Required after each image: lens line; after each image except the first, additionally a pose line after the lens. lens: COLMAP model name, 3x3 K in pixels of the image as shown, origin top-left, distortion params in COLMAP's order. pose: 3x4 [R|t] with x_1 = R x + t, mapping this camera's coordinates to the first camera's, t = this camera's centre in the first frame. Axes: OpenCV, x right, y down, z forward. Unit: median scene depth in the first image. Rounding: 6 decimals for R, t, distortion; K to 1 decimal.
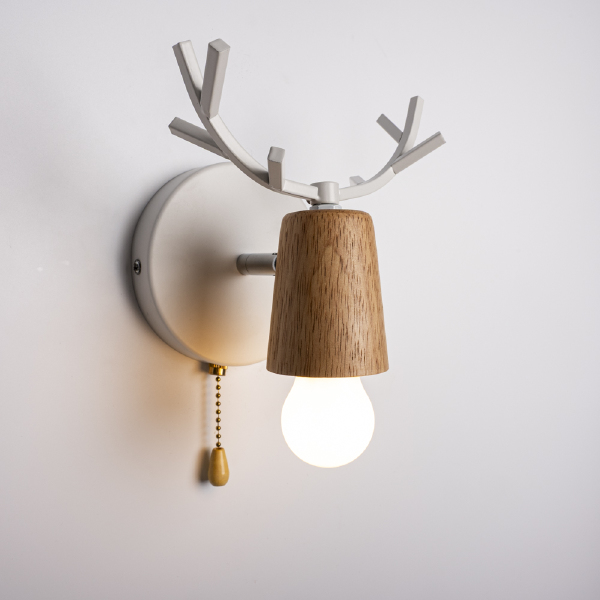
lens RADIAL K [[576.4, 0, 302.8], [0, 576.4, 302.6], [0, 0, 1]] dist [-0.039631, 0.000000]
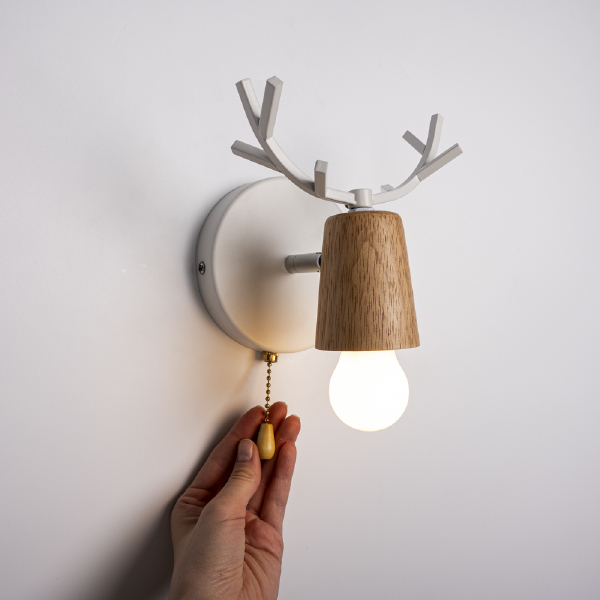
lens RADIAL K [[576.4, 0, 299.8], [0, 576.4, 303.9], [0, 0, 1]] dist [-0.039631, 0.000000]
pose [[0.997852, -0.028107, -0.059164, -0.023688], [0.026182, 0.999110, -0.033071, 0.065569], [0.060041, 0.031450, 0.997700, -0.192559]]
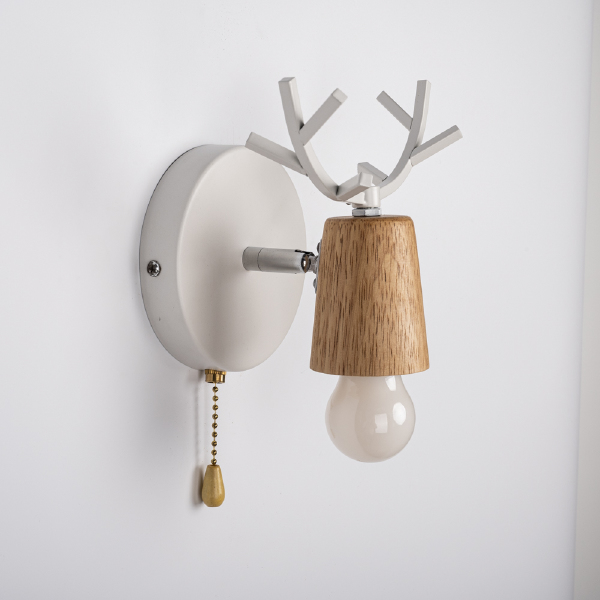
lens RADIAL K [[1204.5, 0, 299.7], [0, 1204.5, 298.9], [0, 0, 1]] dist [-0.049065, 0.000000]
pose [[0.945260, -0.034115, 0.324530, -0.813423], [0.017247, 0.998353, 0.054712, -0.134551], [-0.325862, -0.046120, 0.944292, -1.032196]]
